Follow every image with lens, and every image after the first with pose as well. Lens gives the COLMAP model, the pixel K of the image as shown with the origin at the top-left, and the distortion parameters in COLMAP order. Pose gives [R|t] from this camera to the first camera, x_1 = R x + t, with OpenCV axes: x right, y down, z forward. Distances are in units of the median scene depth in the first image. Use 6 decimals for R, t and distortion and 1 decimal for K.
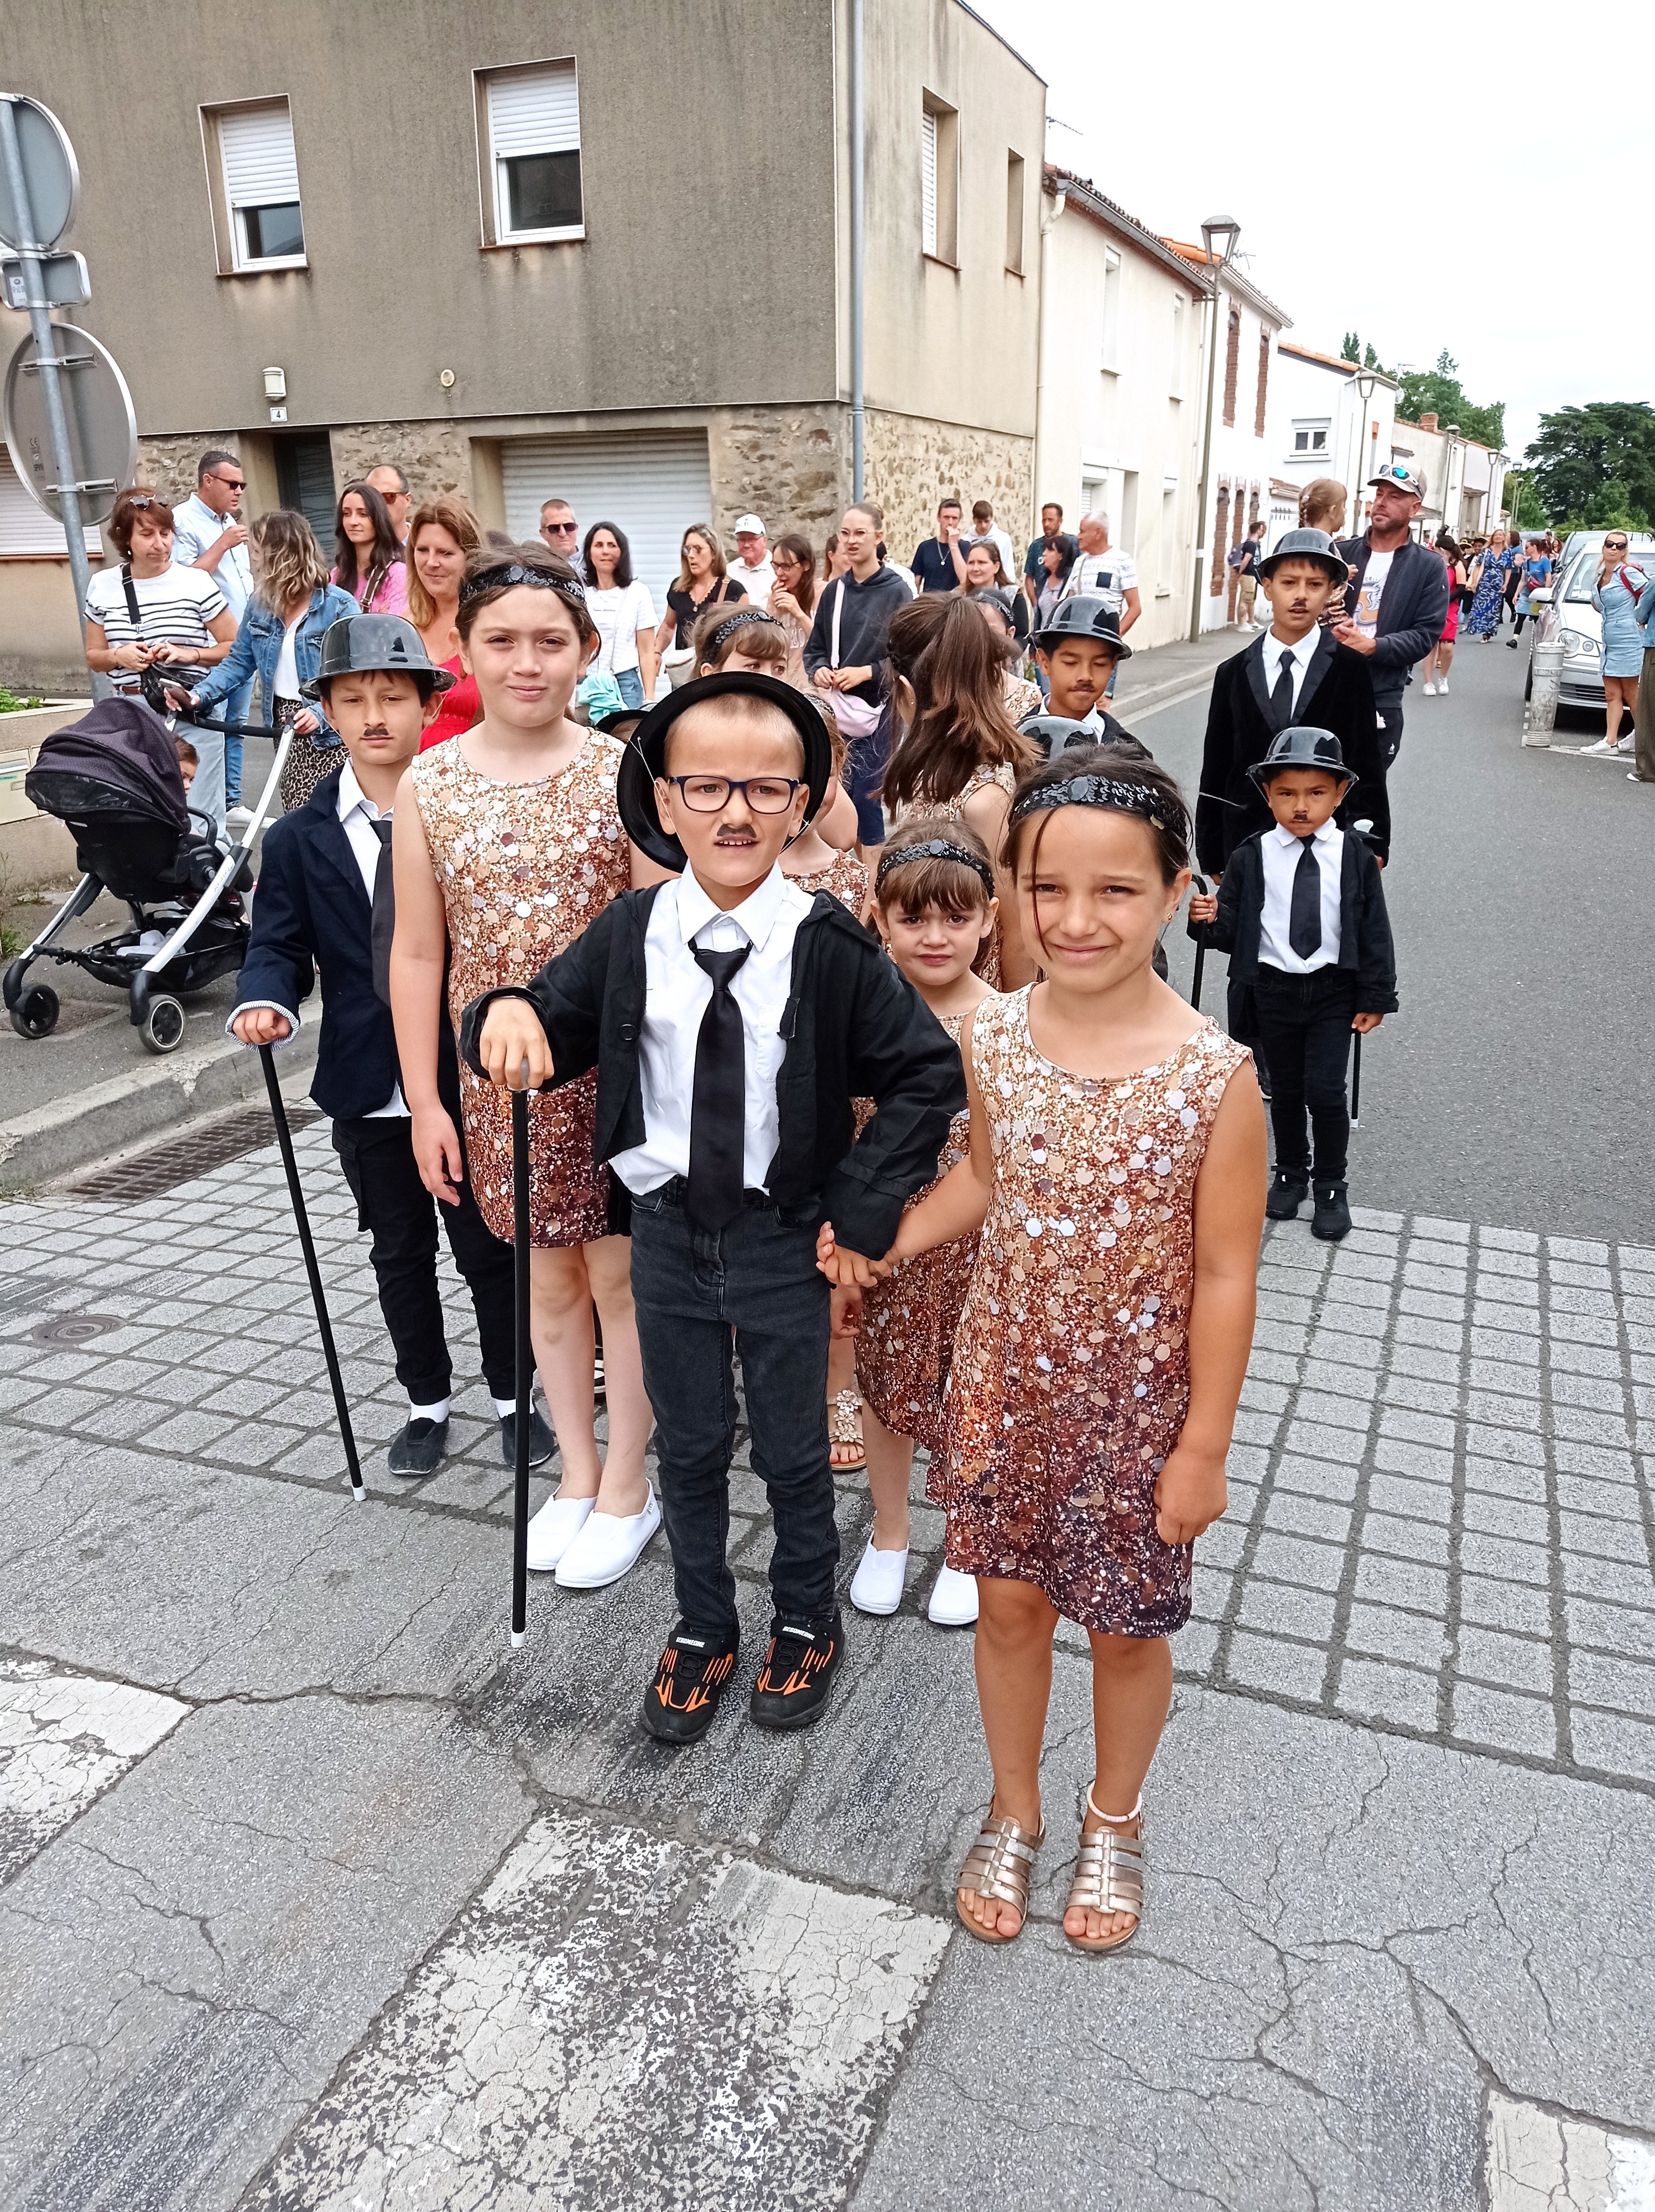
lens RADIAL K [[1686.6, 0, 780.4], [0, 1686.6, 1148.0], [0, 0, 1]] dist [0.016488, -0.040674]
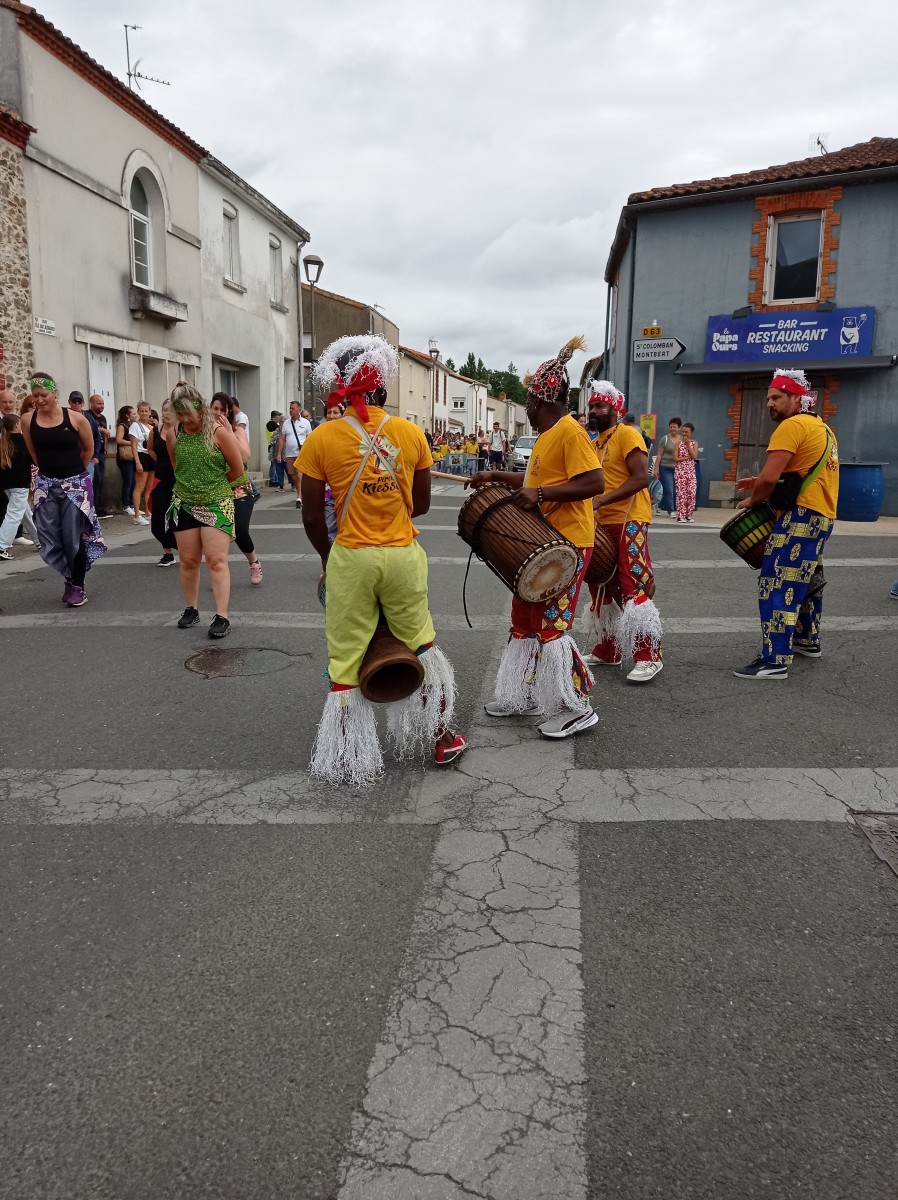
lens RADIAL K [[914.9, 0, 454.3], [0, 914.9, 634.0], [0, 0, 1]] dist [0.016488, -0.040674]
pose [[0.959536, -0.021881, 0.280736, -0.478830], [0.059423, 0.990259, -0.125922, 0.557098], [-0.275246, 0.137509, 0.951489, -1.457579]]
